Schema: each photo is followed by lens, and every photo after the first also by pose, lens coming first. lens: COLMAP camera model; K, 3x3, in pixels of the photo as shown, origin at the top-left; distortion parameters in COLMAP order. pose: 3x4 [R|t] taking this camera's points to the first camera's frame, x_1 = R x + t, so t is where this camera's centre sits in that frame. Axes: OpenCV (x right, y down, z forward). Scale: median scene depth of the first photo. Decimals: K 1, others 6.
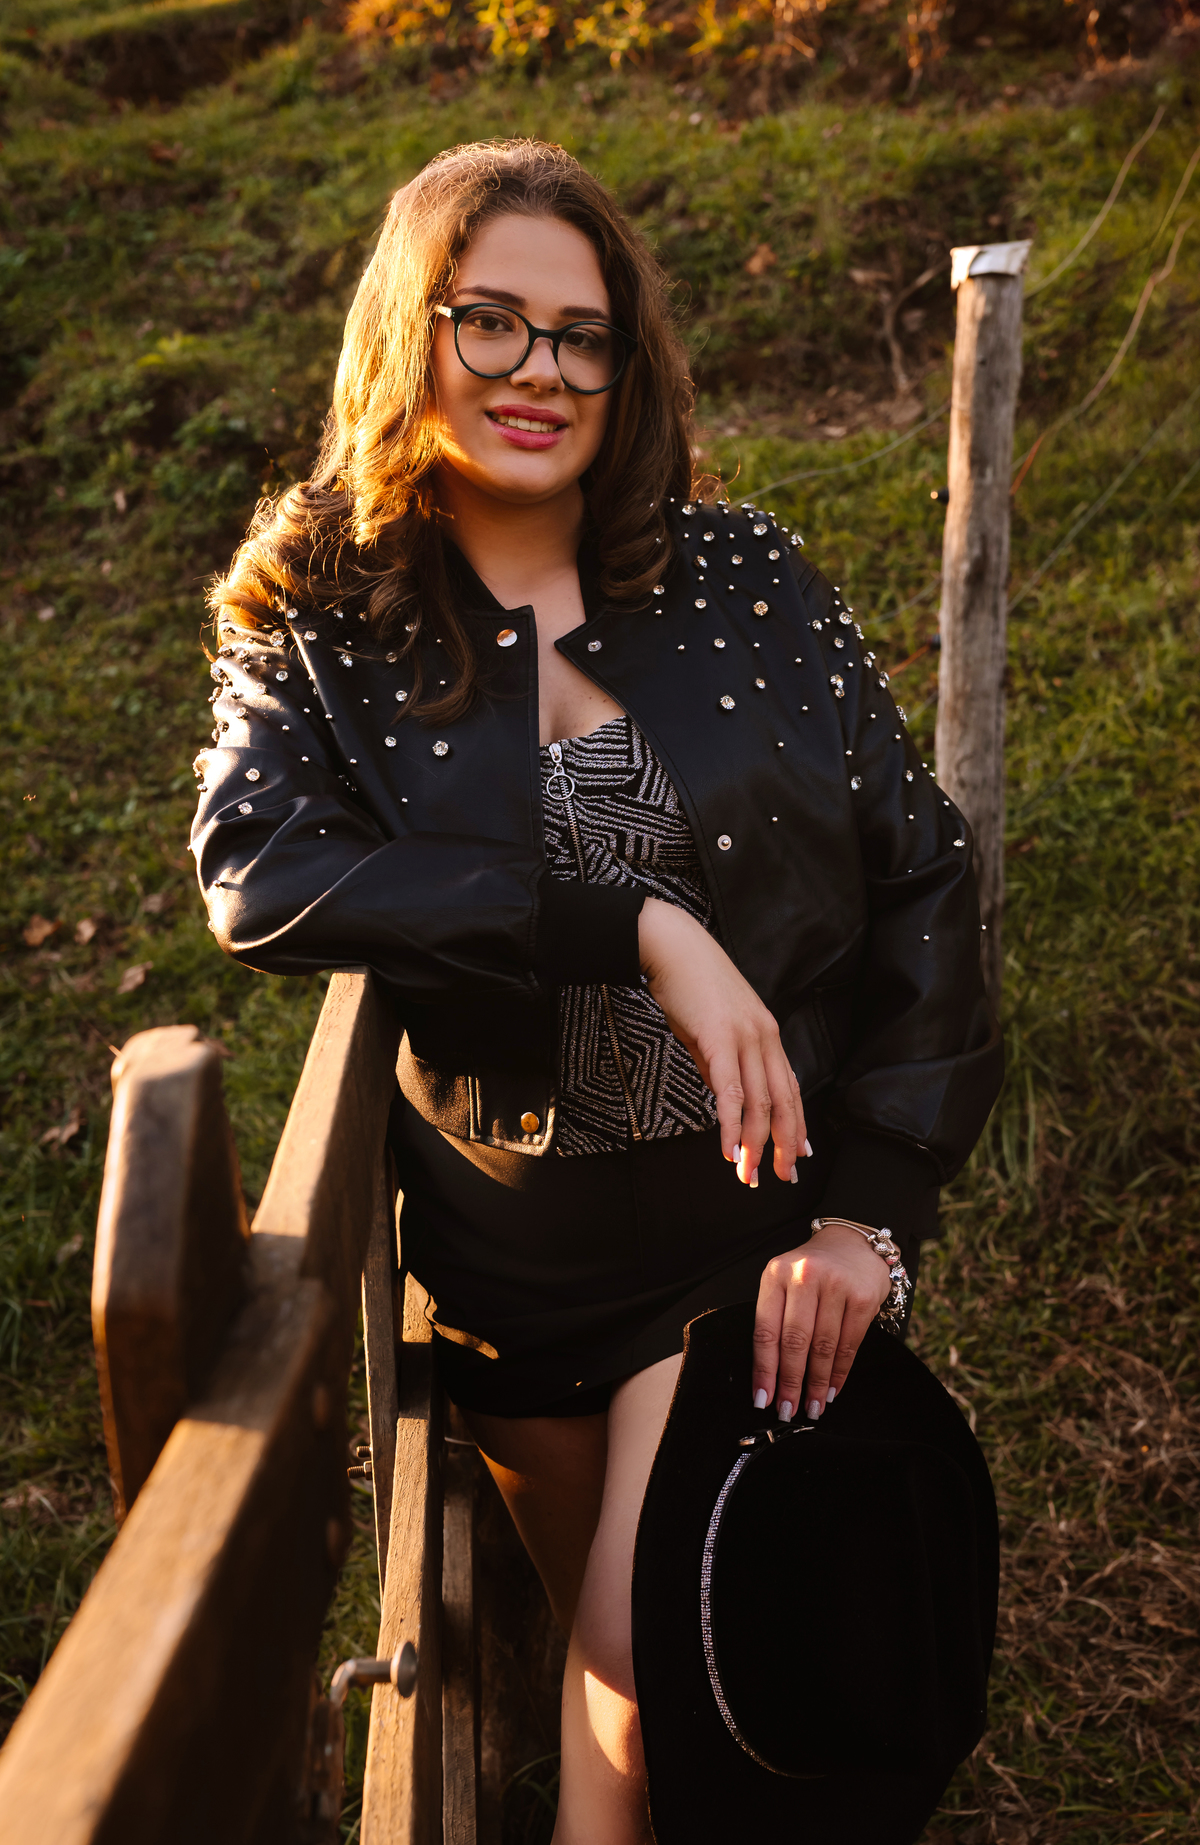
lens RADIAL K [[1917.1, 0, 600.0], [0, 1917.1, 922.5], [0, 0, 1]] dist [-0.050990, -0.001828]
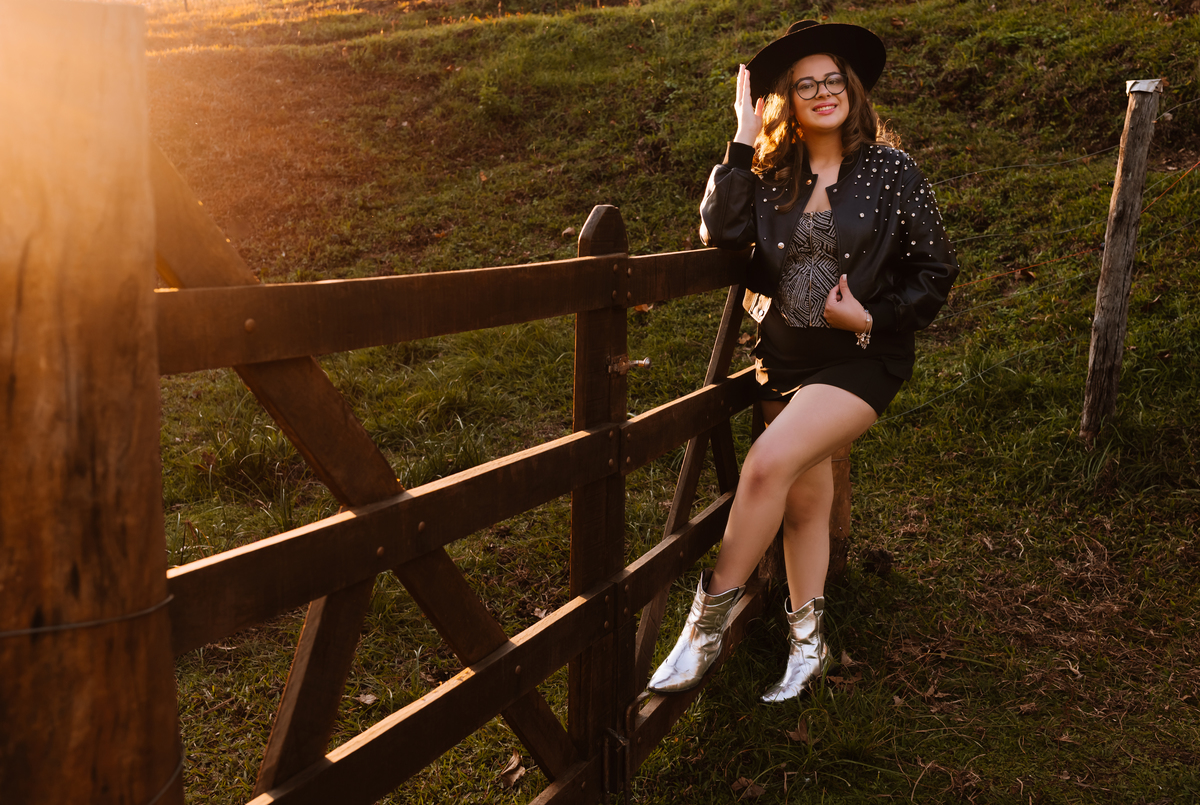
lens RADIAL K [[1226.4, 0, 600.0], [0, 1226.4, 402.5], [0, 0, 1]] dist [0.008312, 0.005779]
pose [[0.847577, 0.179839, -0.499271, 0.394634], [-0.214028, 0.976760, -0.011507, 0.169231], [0.485599, 0.116611, 0.866369, -0.517477]]
